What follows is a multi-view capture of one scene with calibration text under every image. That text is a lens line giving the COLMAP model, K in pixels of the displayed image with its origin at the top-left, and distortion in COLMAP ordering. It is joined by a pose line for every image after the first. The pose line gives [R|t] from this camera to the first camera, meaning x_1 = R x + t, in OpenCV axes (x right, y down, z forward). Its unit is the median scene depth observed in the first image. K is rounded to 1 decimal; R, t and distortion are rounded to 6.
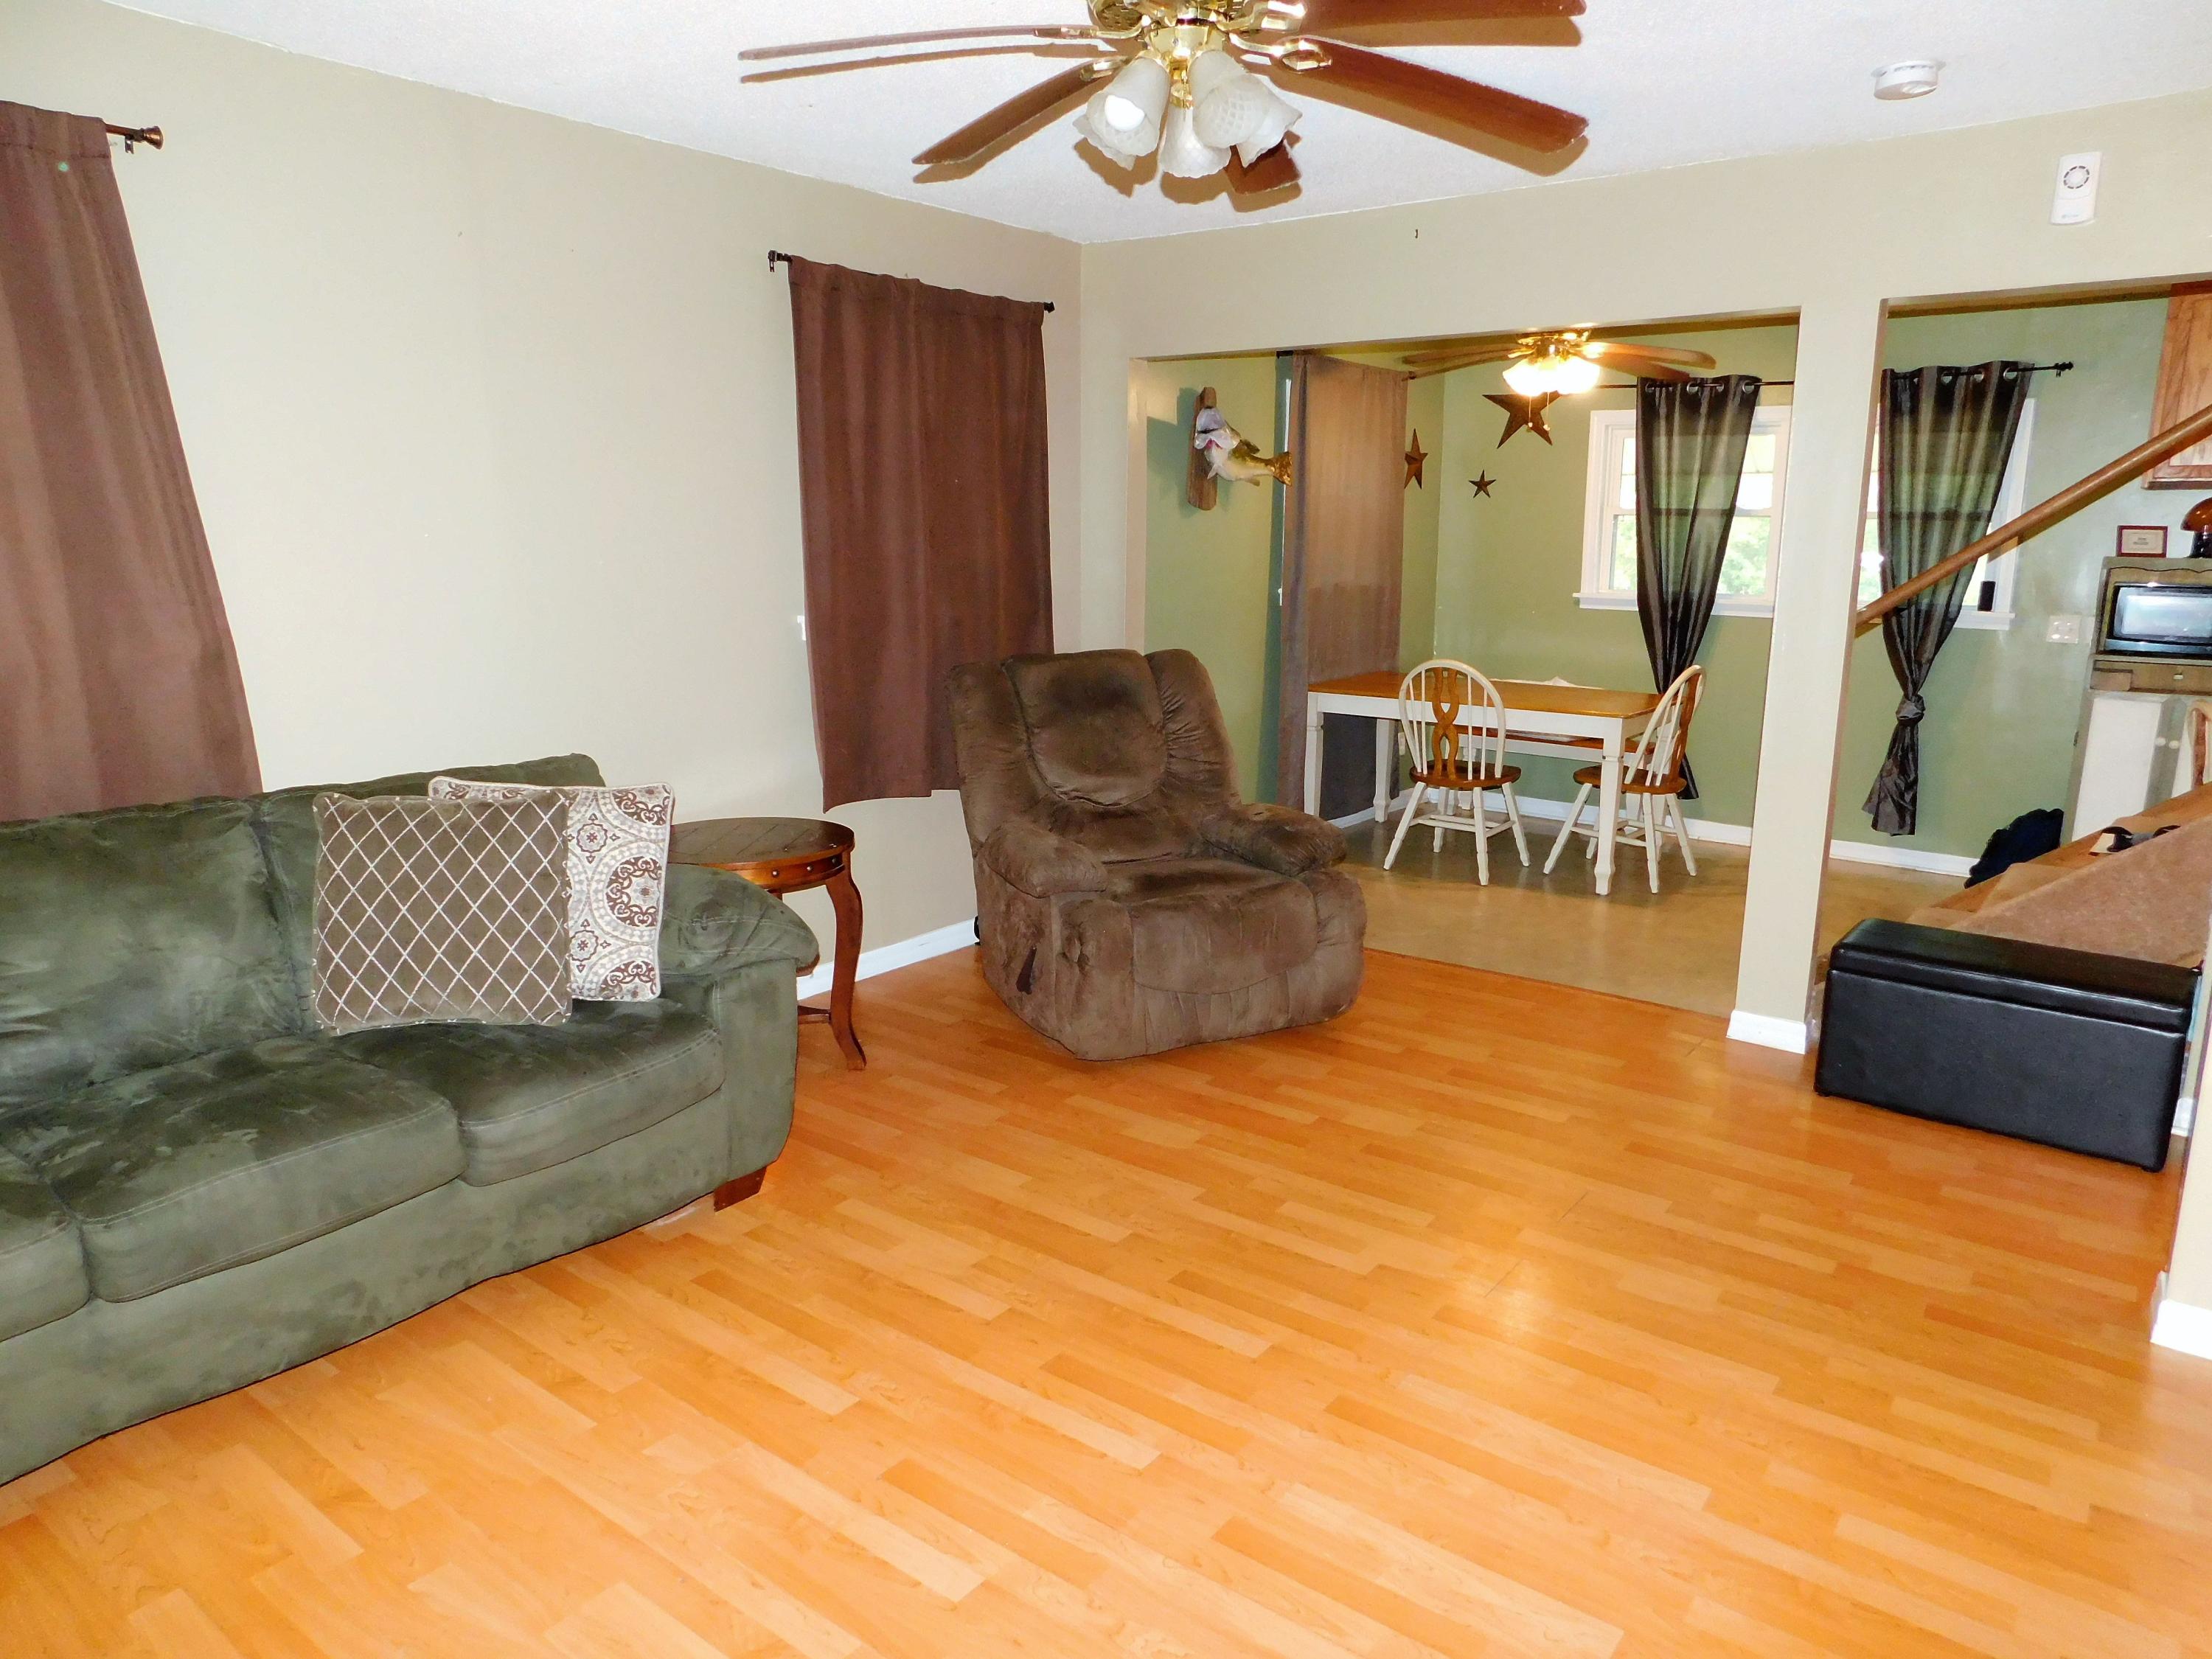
lens RADIAL K [[1473.5, 0, 1106.0], [0, 1473.5, 829.5], [0, 0, 1]] dist [-0.069807, 0.061175]
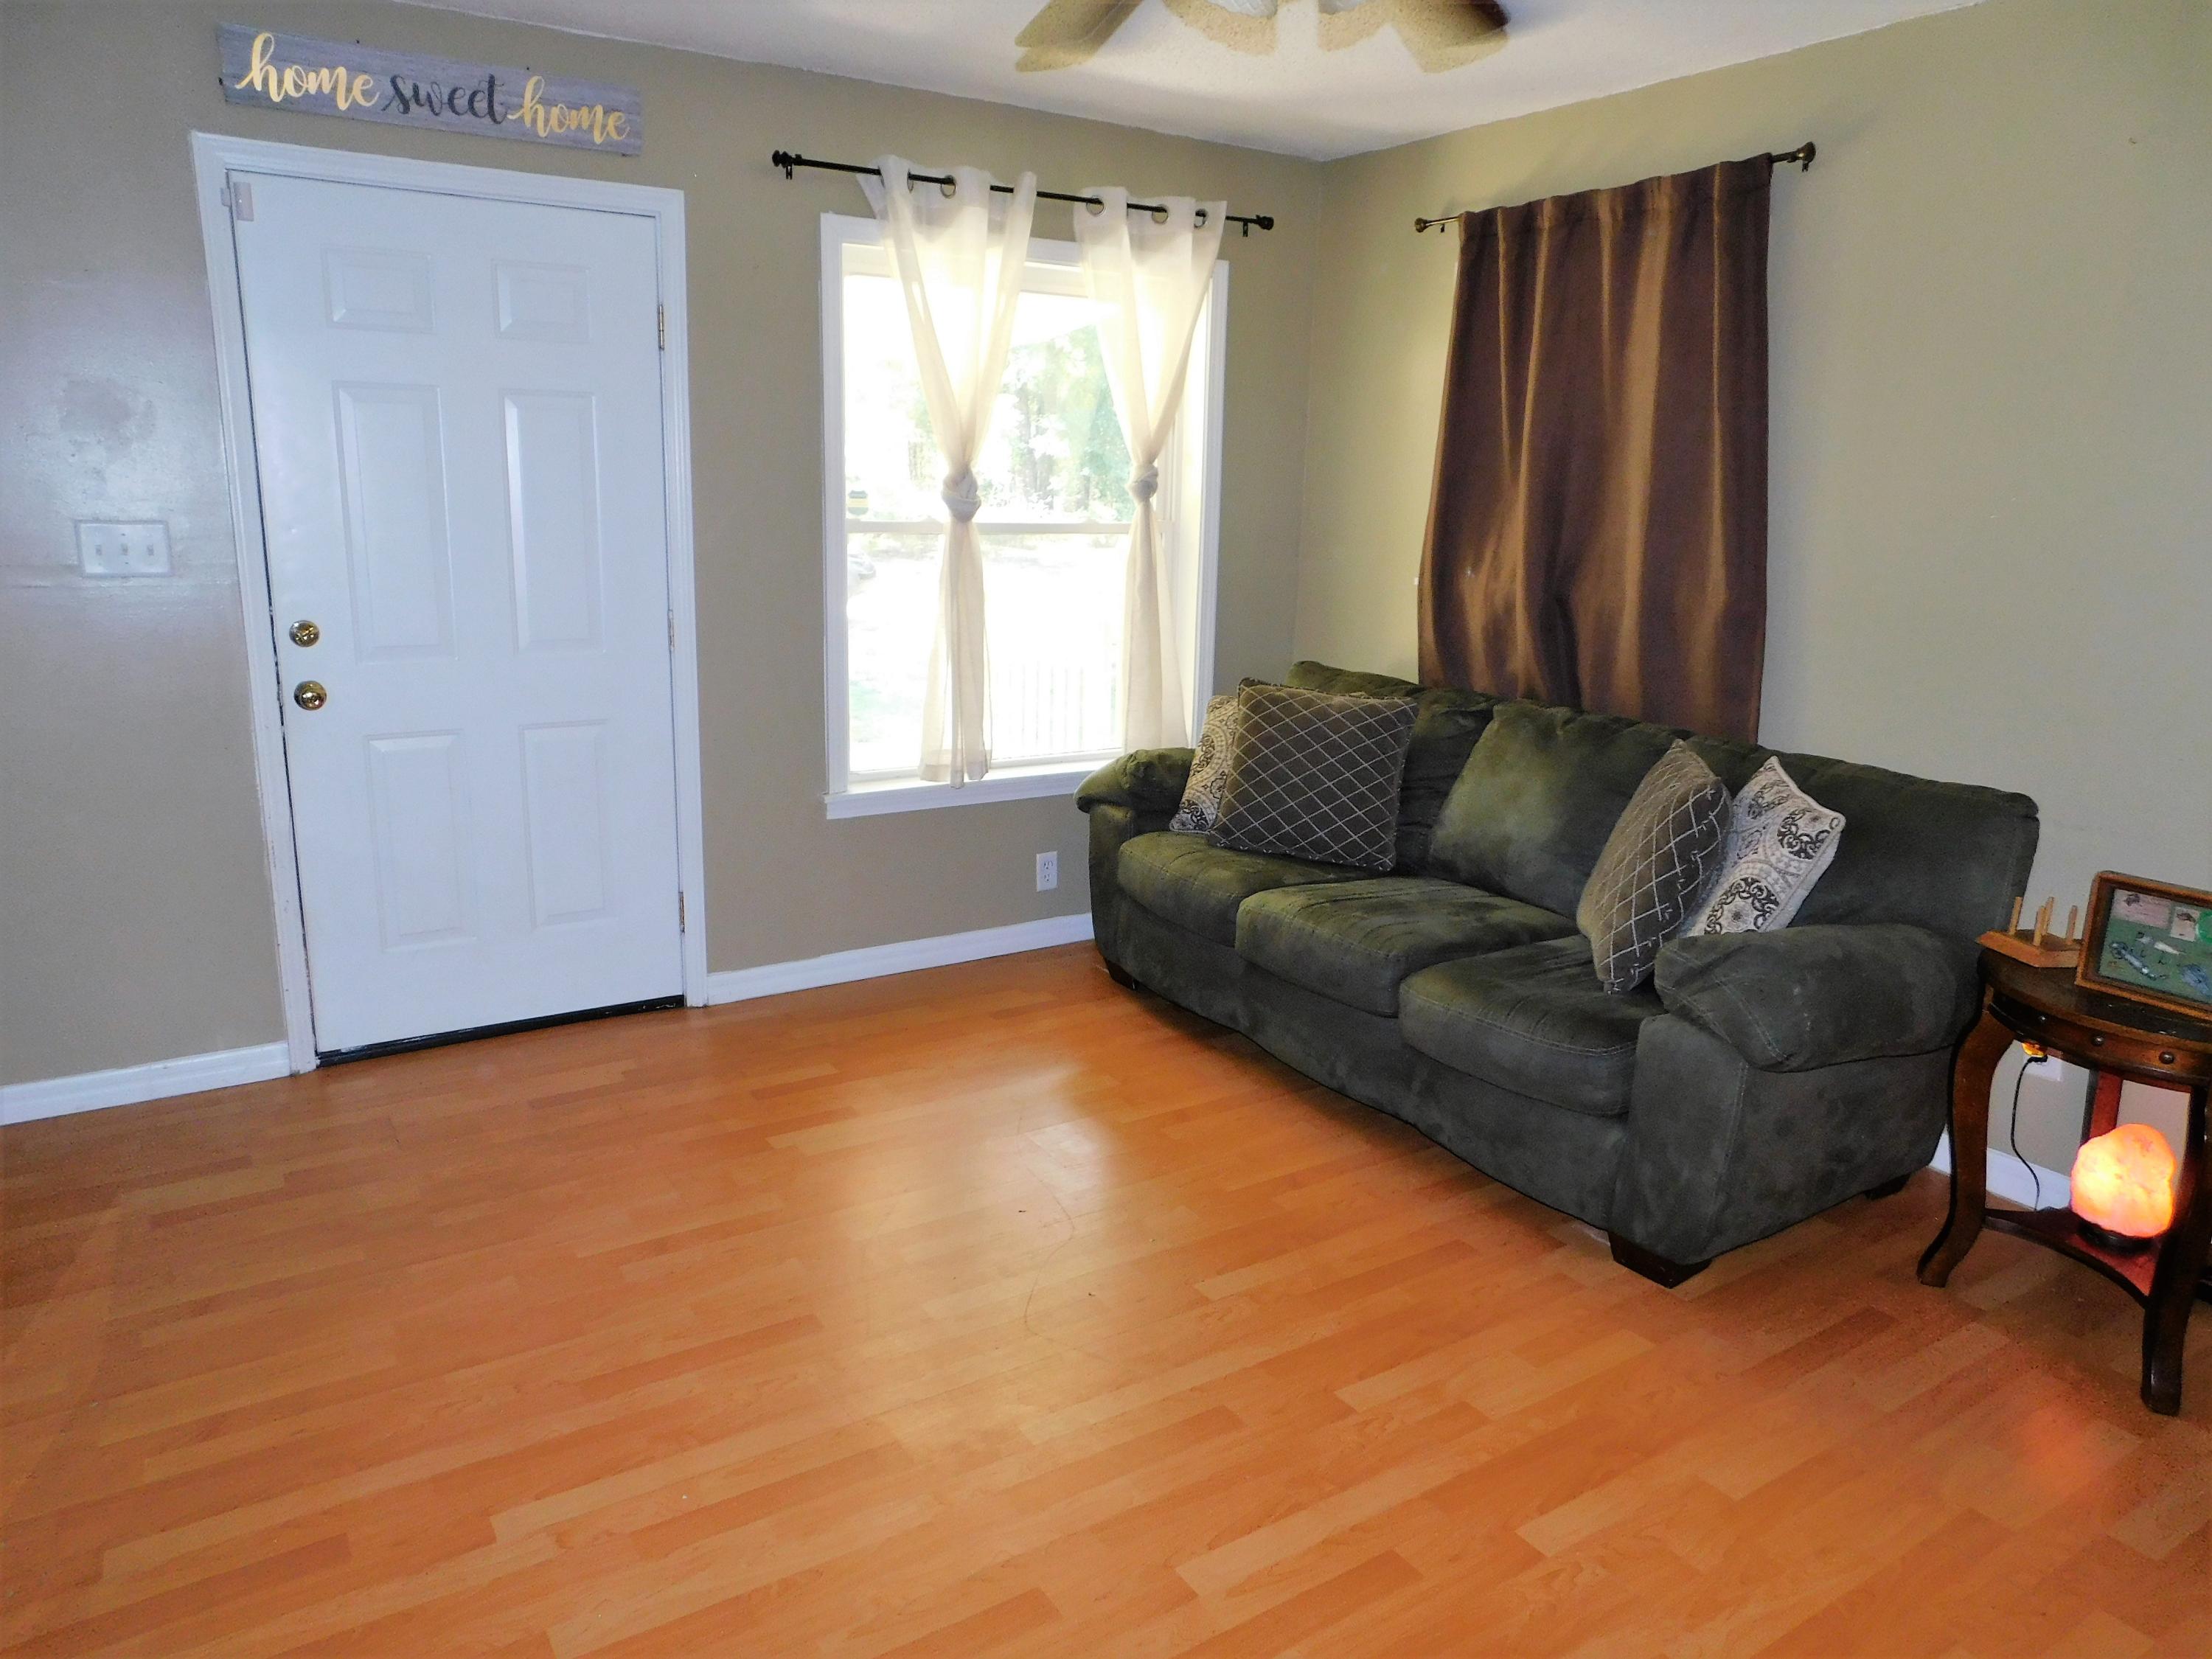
lens RADIAL K [[1473.5, 0, 1106.0], [0, 1473.5, 829.5], [0, 0, 1]] dist [-0.069807, 0.061175]
pose [[-0.331121, 0.202848, -0.921527, 0.771971], [-0.223595, 0.931937, 0.285481, -0.221335], [0.916714, 0.300578, -0.263228, 1.088768]]
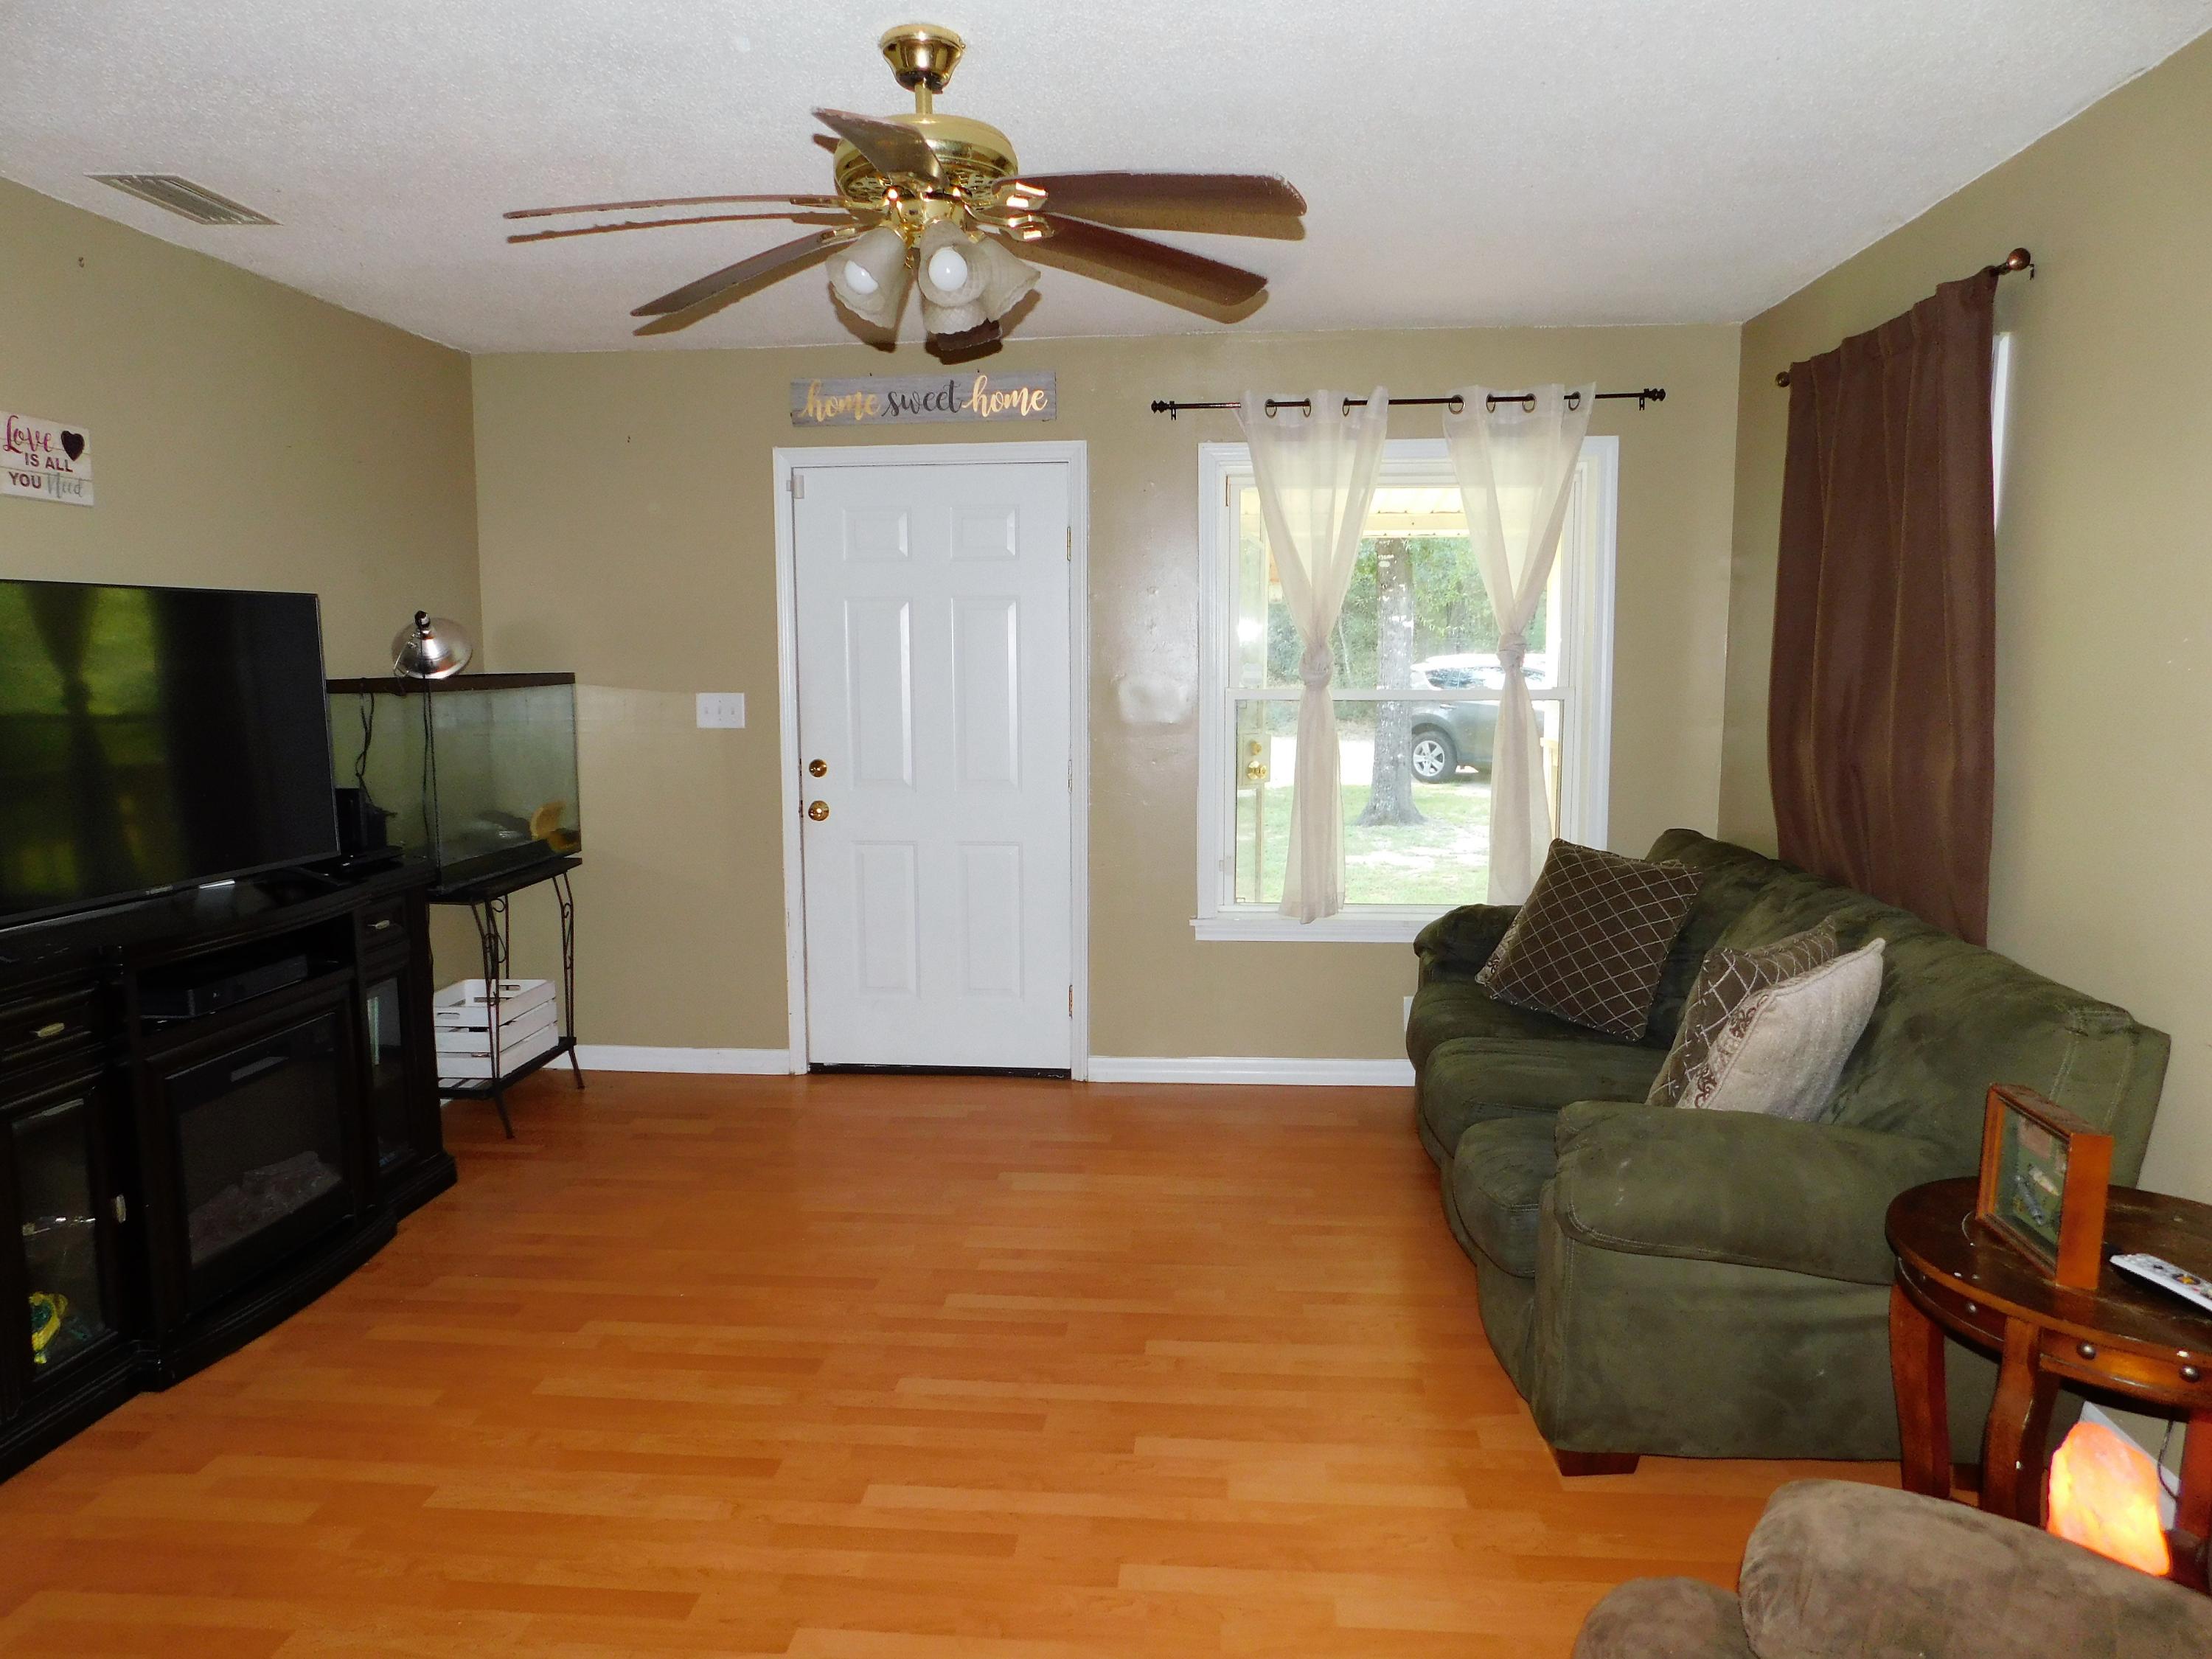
lens RADIAL K [[1473.5, 0, 1106.0], [0, 1473.5, 829.5], [0, 0, 1]] dist [-0.069807, 0.061175]
pose [[-0.840678, 0.063292, -0.537824, 0.488470], [-0.113249, 0.950639, 0.288893, -0.378149], [0.529562, 0.303774, -0.792014, 1.797836]]
